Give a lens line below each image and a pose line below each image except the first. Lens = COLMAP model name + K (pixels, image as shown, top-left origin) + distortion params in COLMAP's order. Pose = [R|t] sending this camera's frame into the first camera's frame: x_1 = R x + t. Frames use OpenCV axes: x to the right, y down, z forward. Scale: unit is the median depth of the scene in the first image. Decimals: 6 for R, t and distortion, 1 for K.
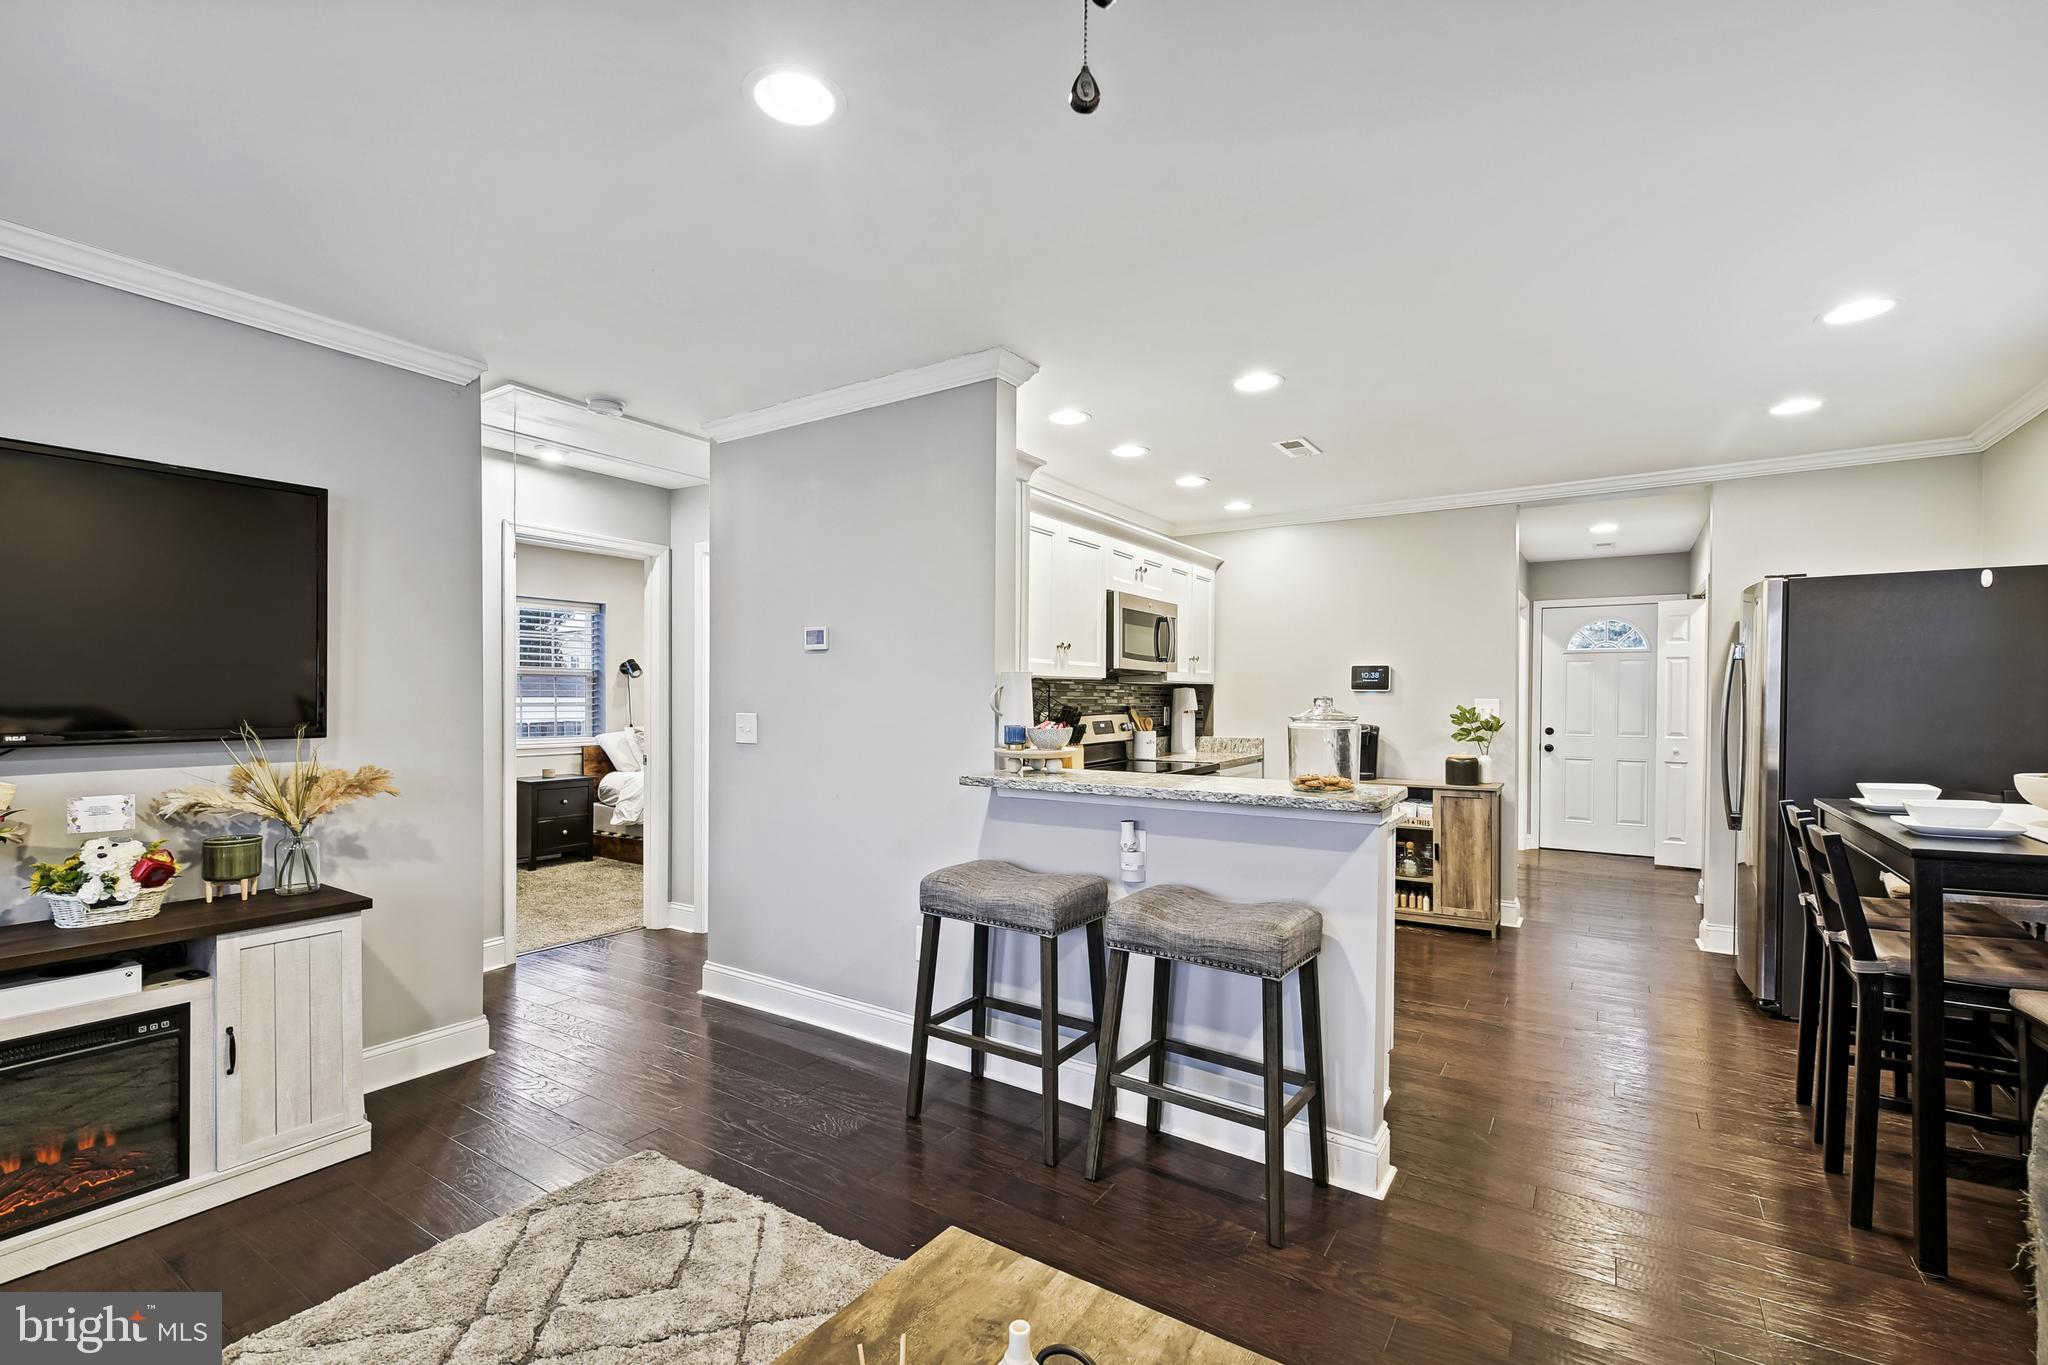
lens RADIAL K [[925.1, 0, 1019.8], [0, 925.1, 697.7], [0, 0, 1]] dist [0.018160, 0.001033]
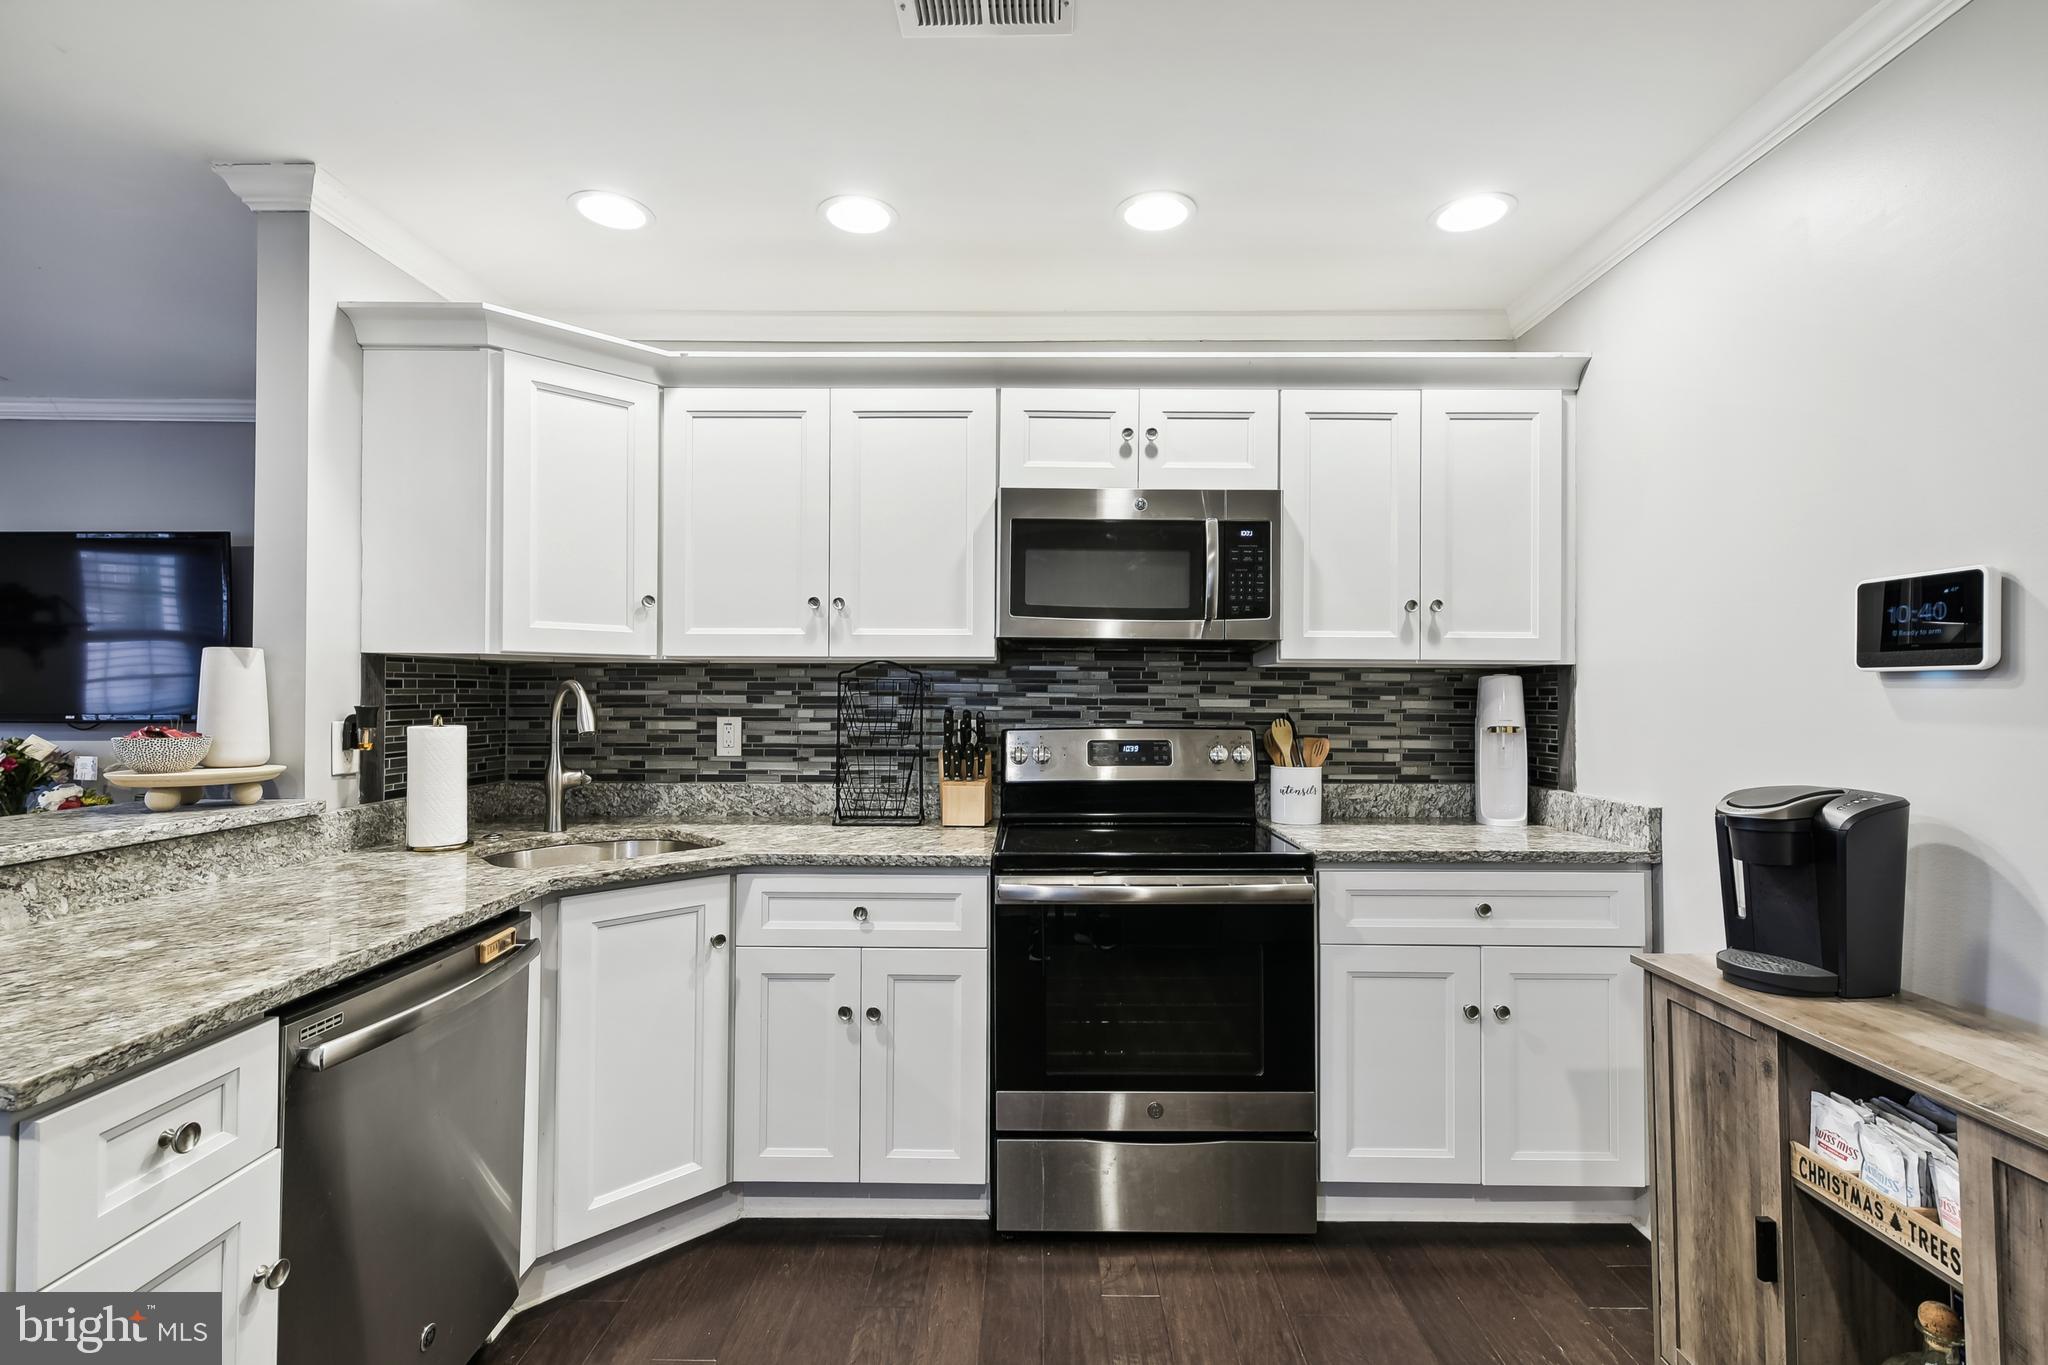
lens RADIAL K [[925.1, 0, 1019.8], [0, 925.1, 697.7], [0, 0, 1]] dist [0.018160, 0.001033]
pose [[0.538060, -0.000910, -0.842906, 0.508291], [-0.005839, 0.999971, -0.004807, 0.003973], [0.842887, 0.007508, 0.538039, 0.675923]]
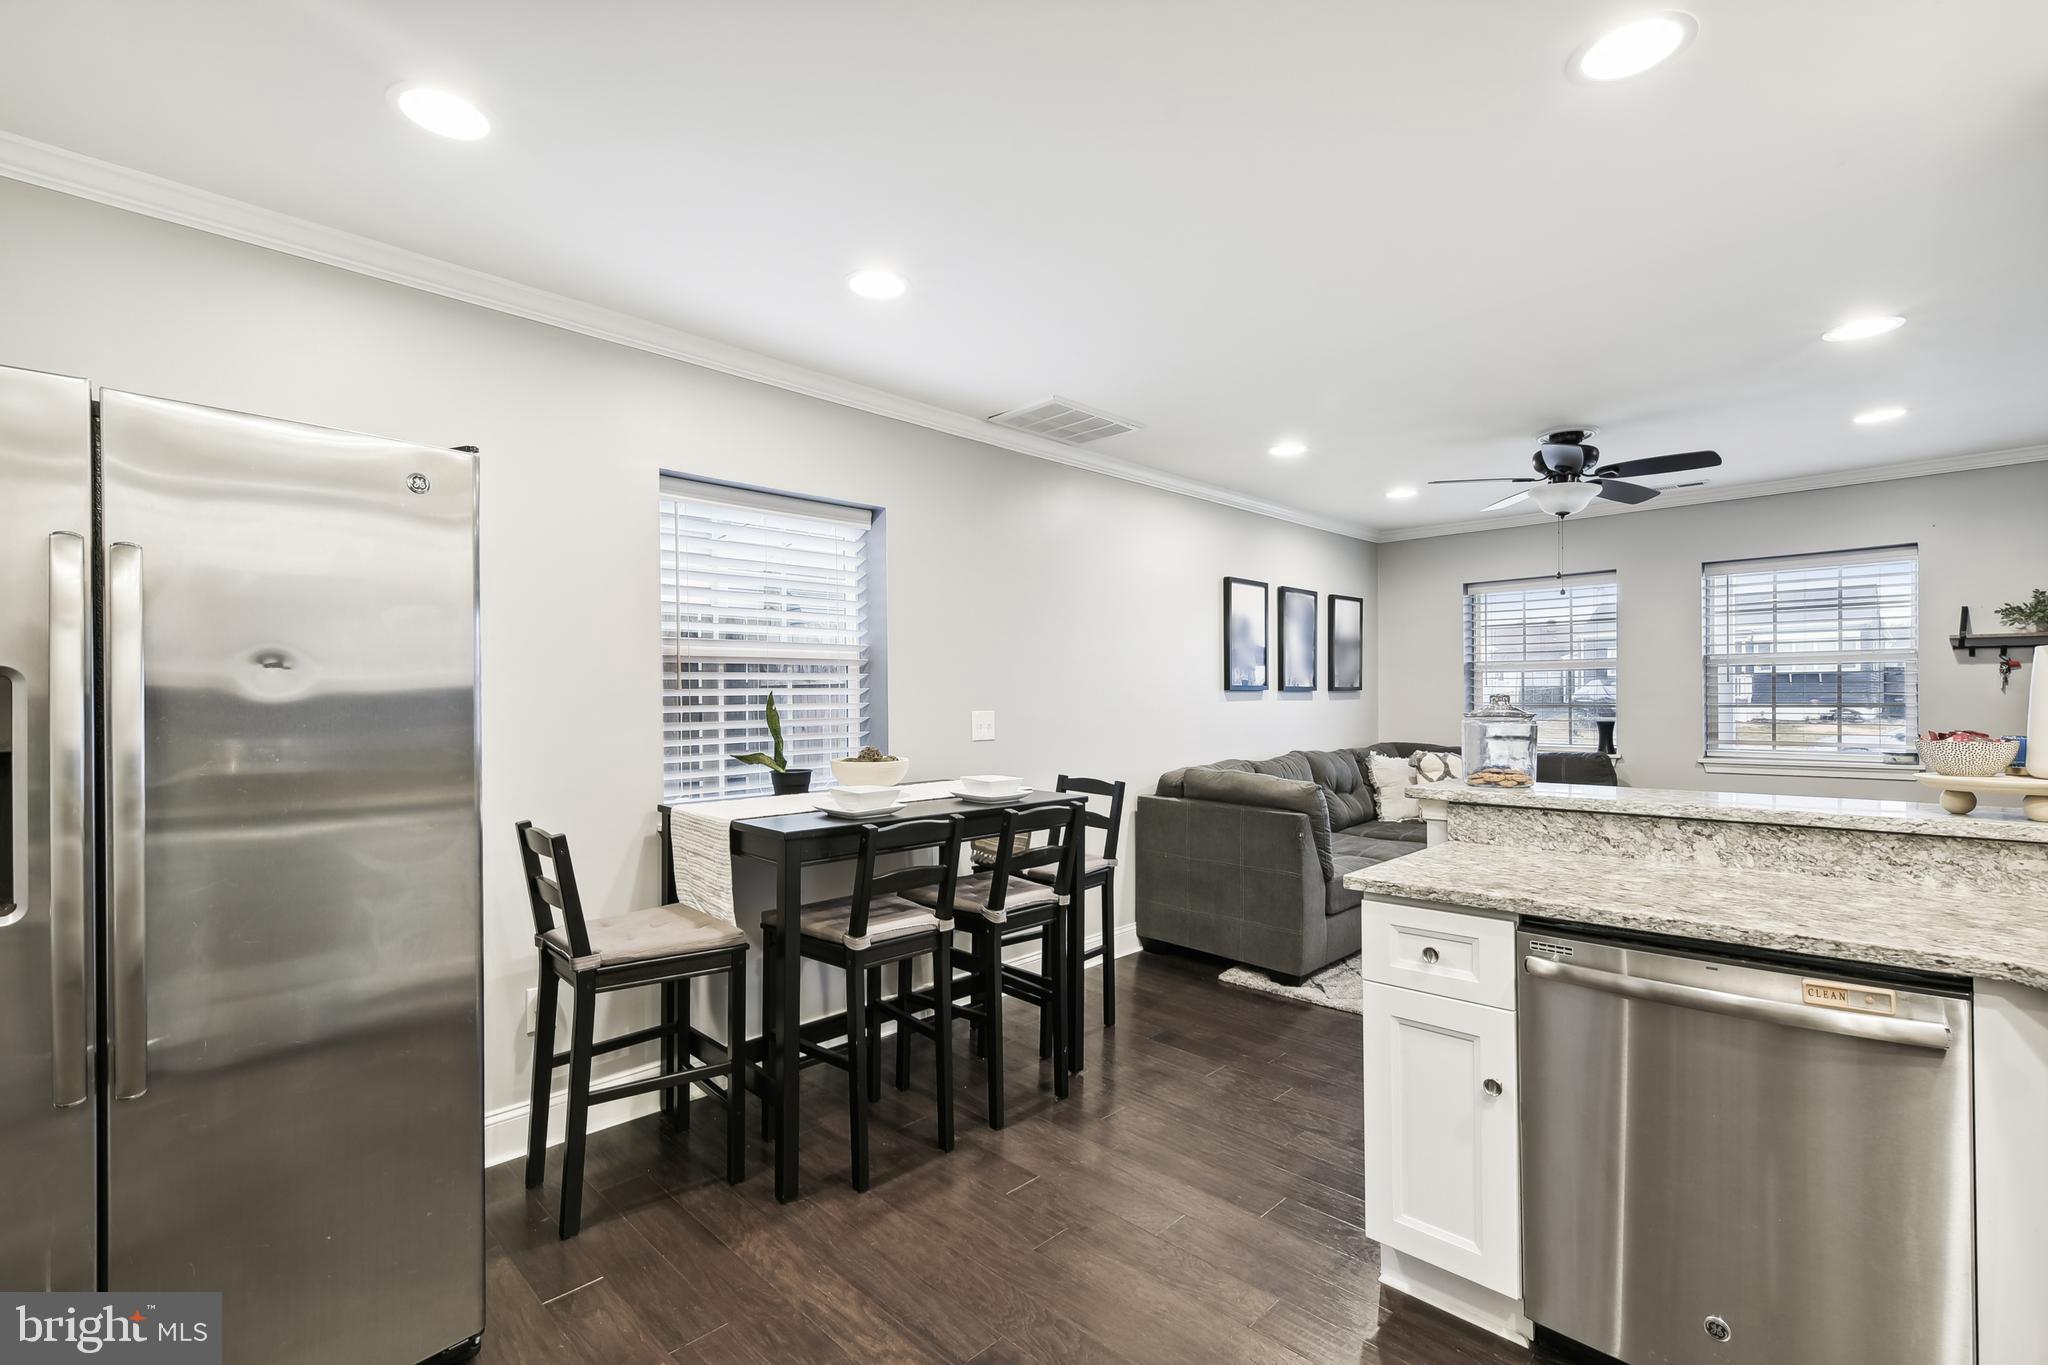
lens RADIAL K [[938.5, 0, 1024.0], [0, 938.5, 709.5], [0, 0, 1]] dist [0.025468, 0.000149]
pose [[-0.984348, 0.001620, 0.176230, 0.316743], [0.004316, 0.999879, 0.014917, -0.000208], [-0.176184, 0.015444, -0.984236, 1.034176]]
